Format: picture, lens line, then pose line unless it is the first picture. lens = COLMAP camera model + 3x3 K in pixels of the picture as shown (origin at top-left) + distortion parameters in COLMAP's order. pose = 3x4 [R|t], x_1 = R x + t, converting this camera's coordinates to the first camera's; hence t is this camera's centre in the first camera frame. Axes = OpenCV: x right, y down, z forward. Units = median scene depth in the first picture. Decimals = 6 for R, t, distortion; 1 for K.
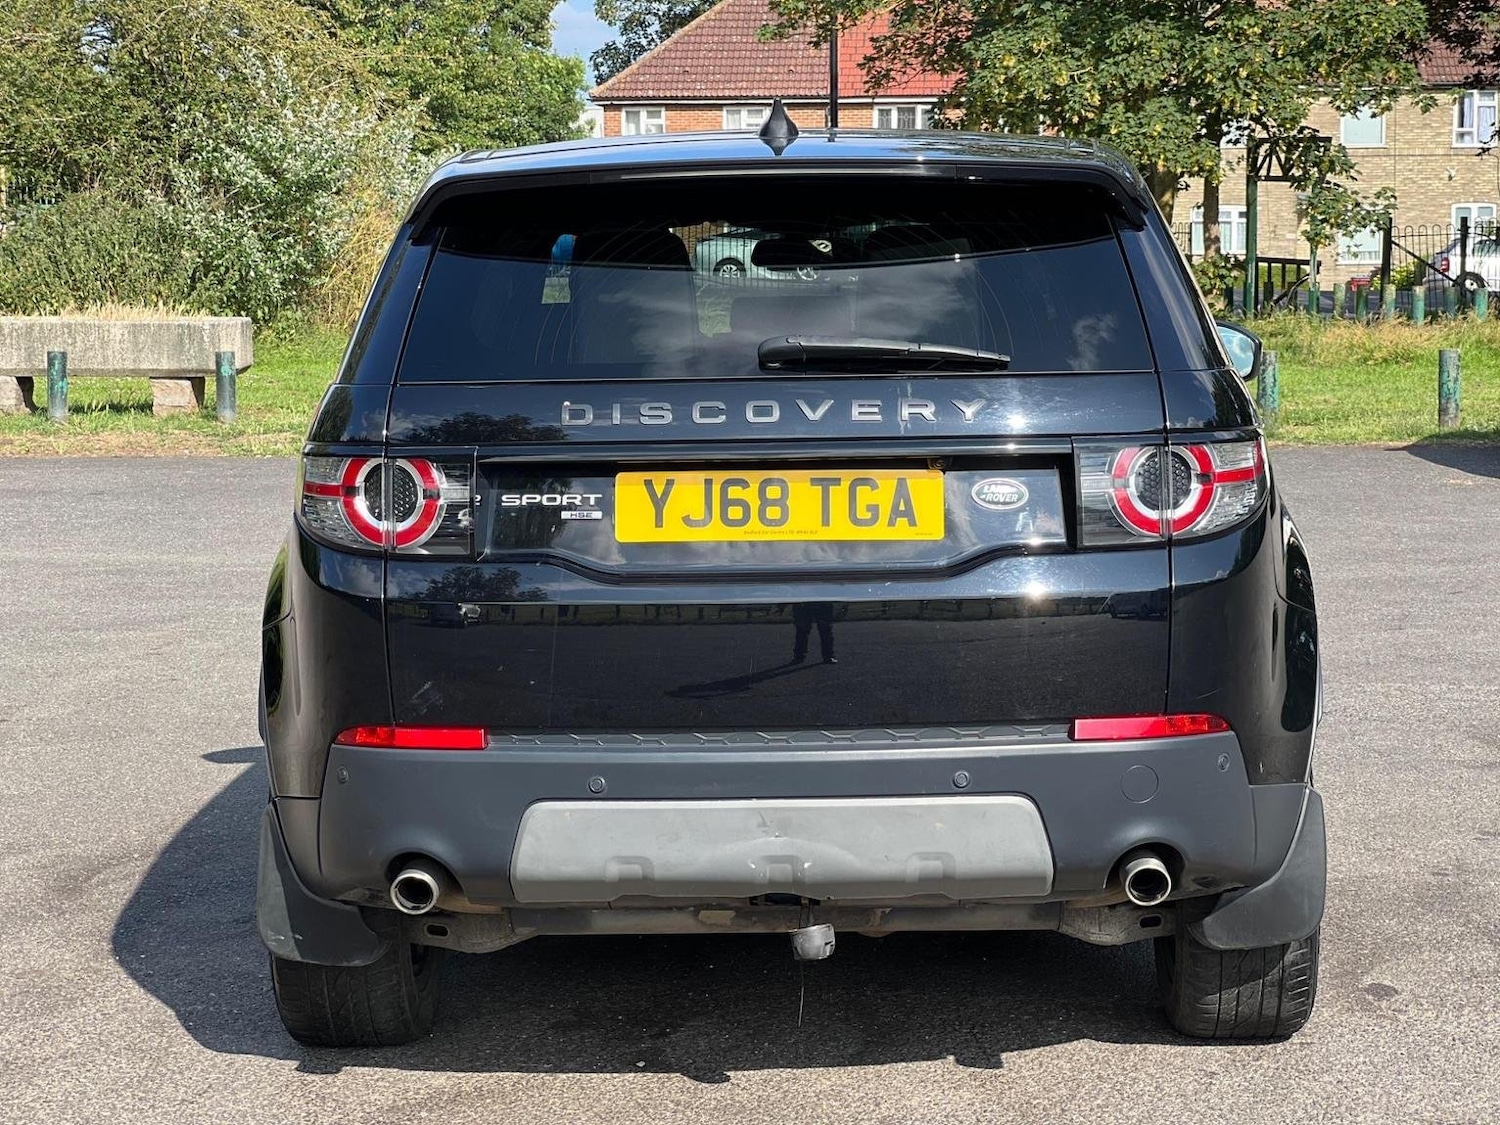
lens RADIAL K [[3260.4, 0, 743.1], [0, 3260.4, 566.3], [0, 0, 1]] dist [0.192991, 0.000000]
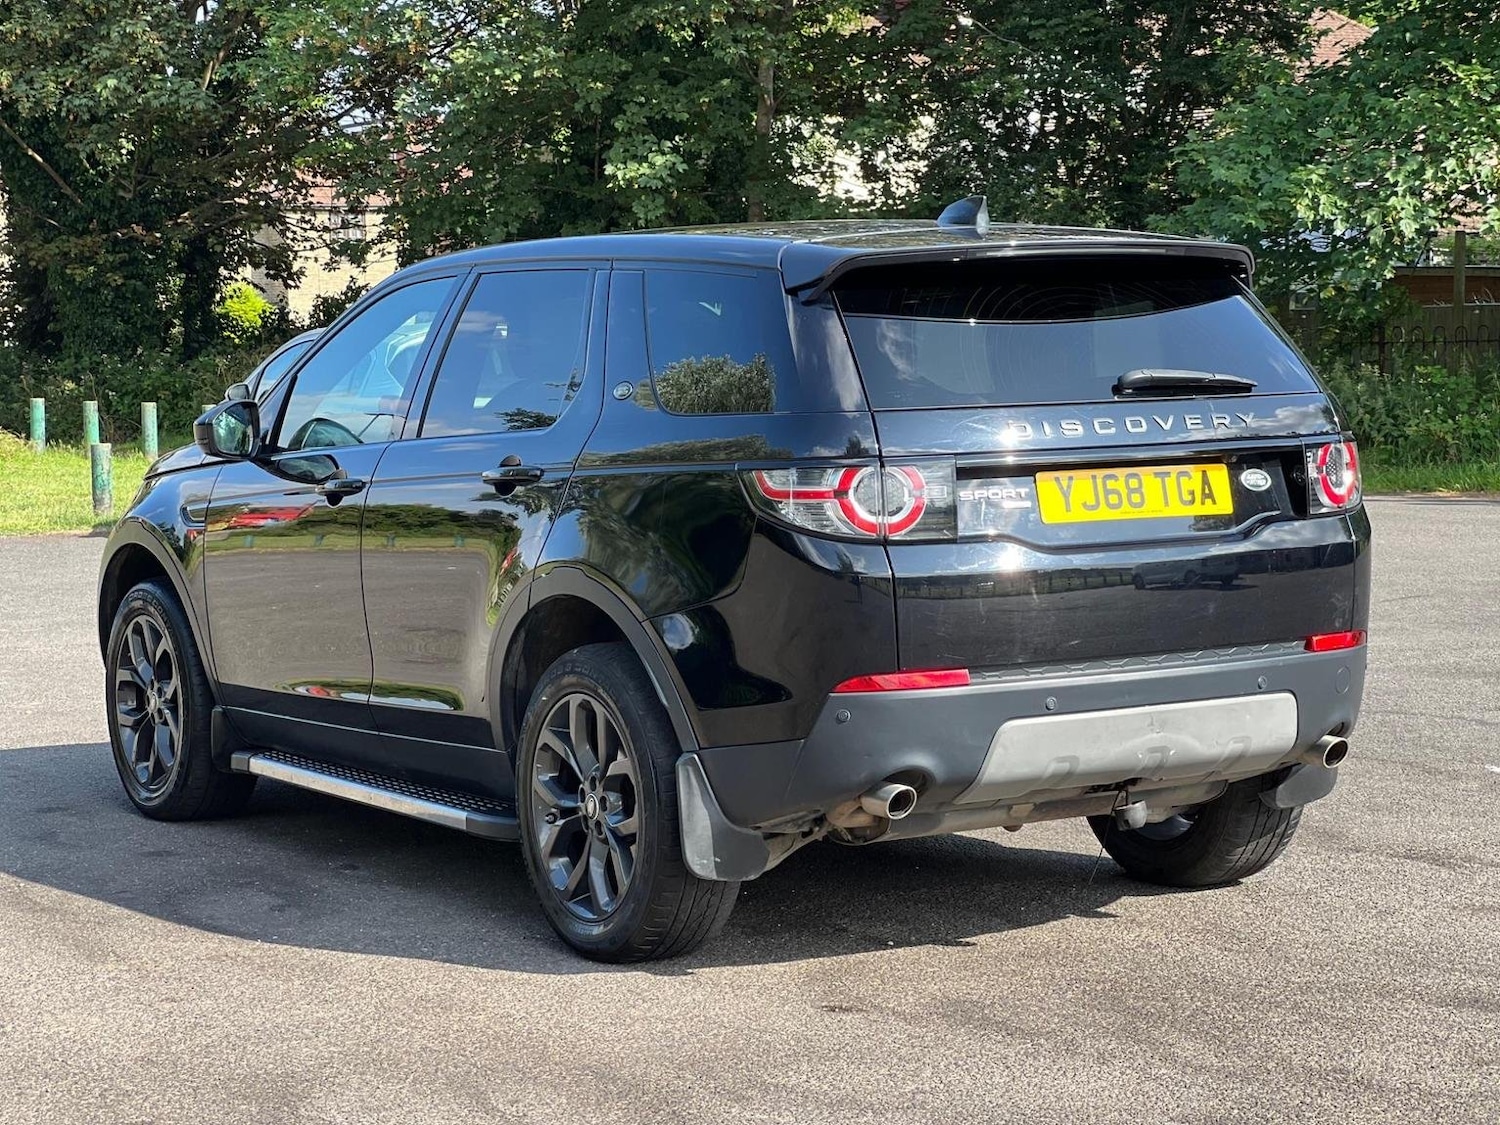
lens RADIAL K [[3260.4, 0, 746.0], [0, 3260.4, 559.8], [0, 0, 1]] dist [0.192991, 0.000000]
pose [[0.827413, -0.041222, 0.560080, -0.895606], [0.062728, 0.997845, -0.019226, 0.025629], [-0.558080, 0.051040, 0.828216, -0.047211]]
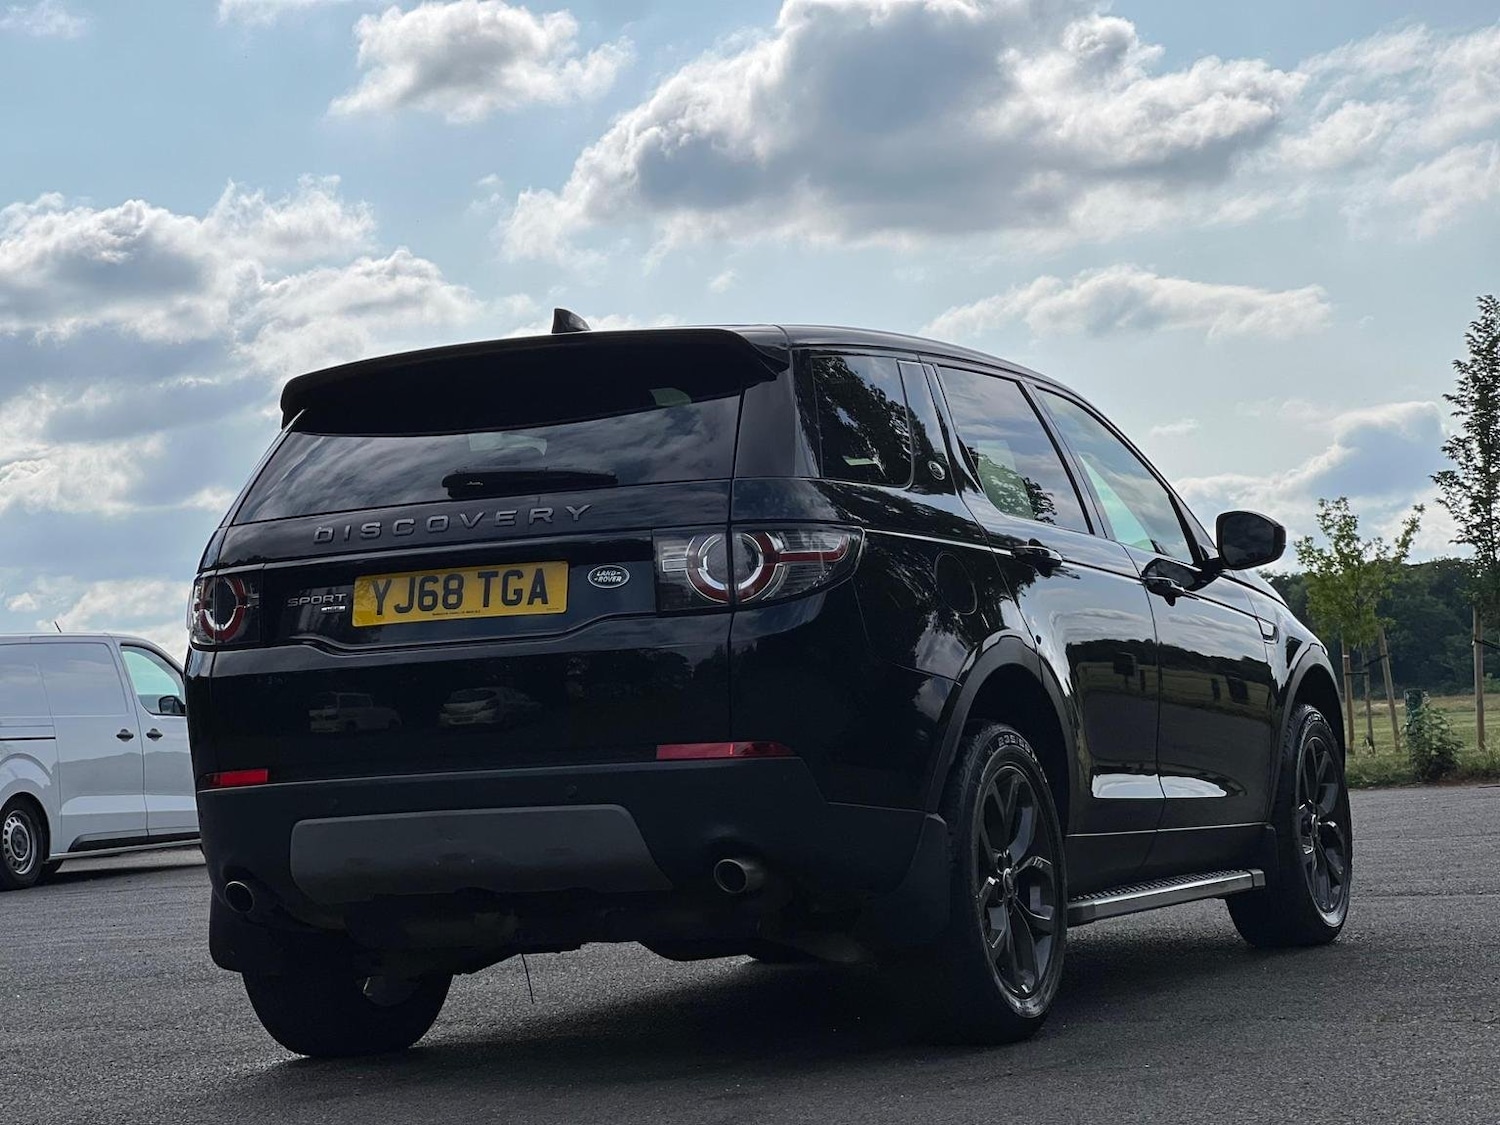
lens RADIAL K [[3260.4, 0, 741.2], [0, 3260.4, 557.3], [0, 0, 1]] dist [0.192991, 0.000000]
pose [[0.925101, -0.058160, -0.375241, 0.623922], [0.004975, 0.989972, -0.141174, 0.156680], [0.379689, 0.128733, 0.916114, -0.190725]]
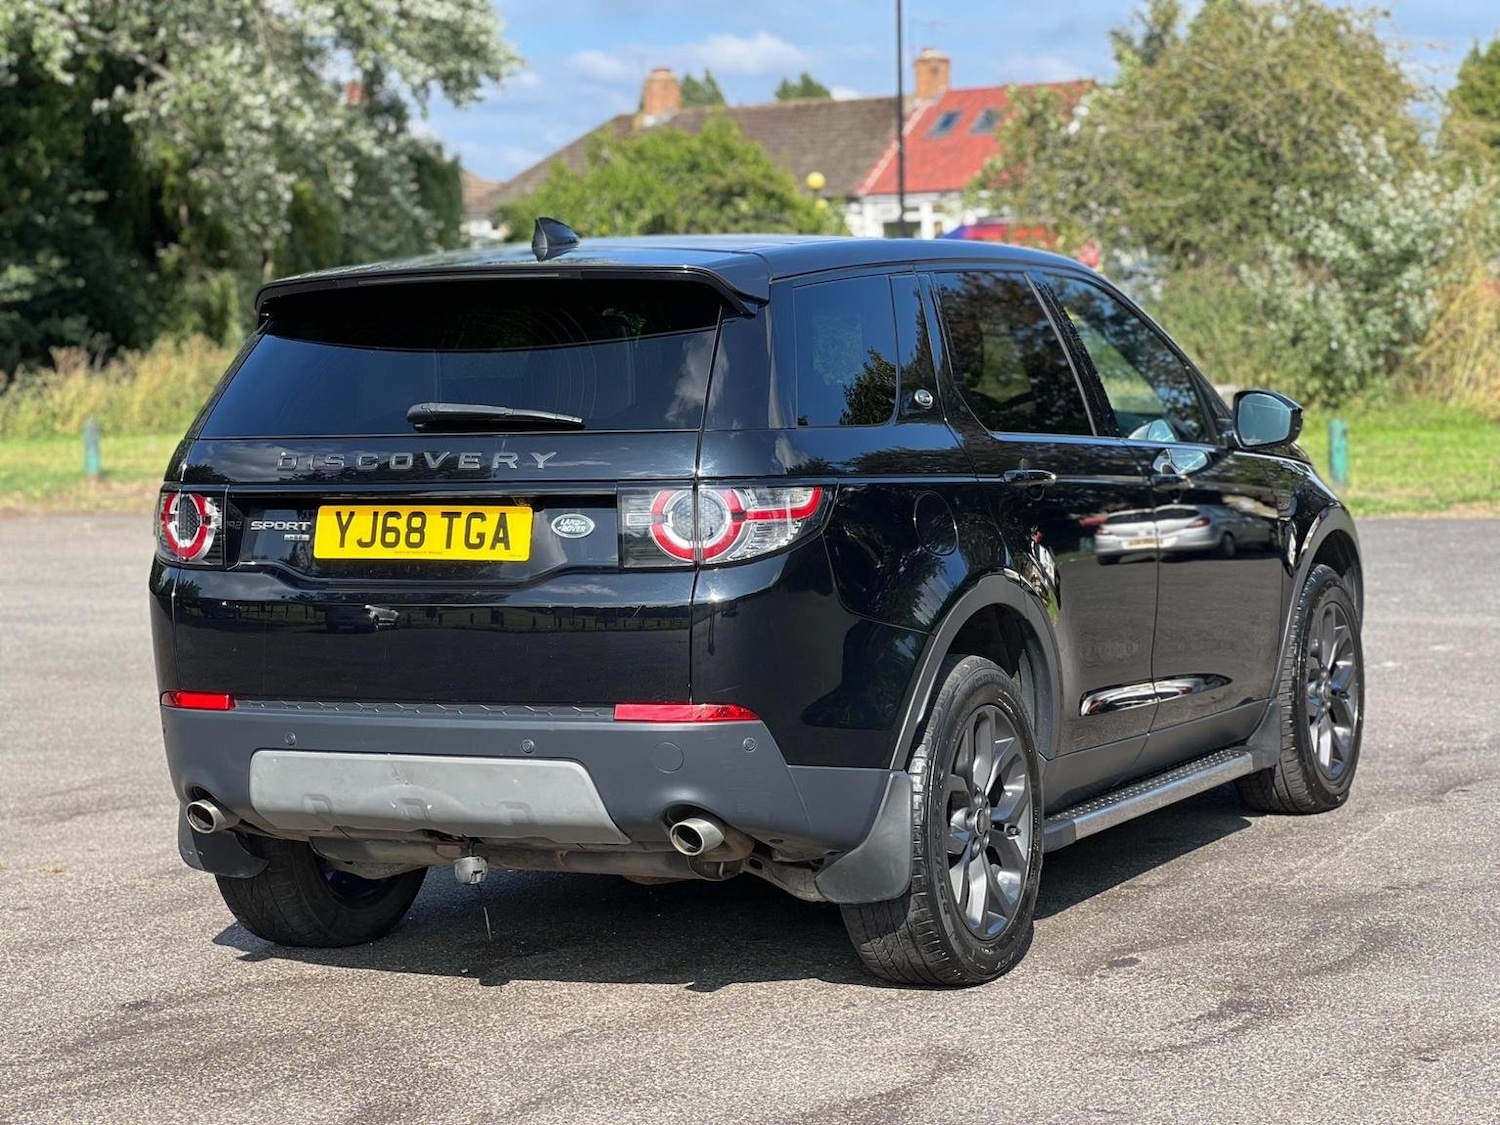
lens RADIAL K [[3260.4, 0, 746.7], [0, 3260.4, 551.3], [0, 0, 1]] dist [0.192991, 0.000000]
pose [[0.914223, 0.017915, -0.404816, 0.662576], [-0.028226, 0.999411, -0.019516, 0.010944], [0.404227, 0.029269, 0.914190, -0.149436]]
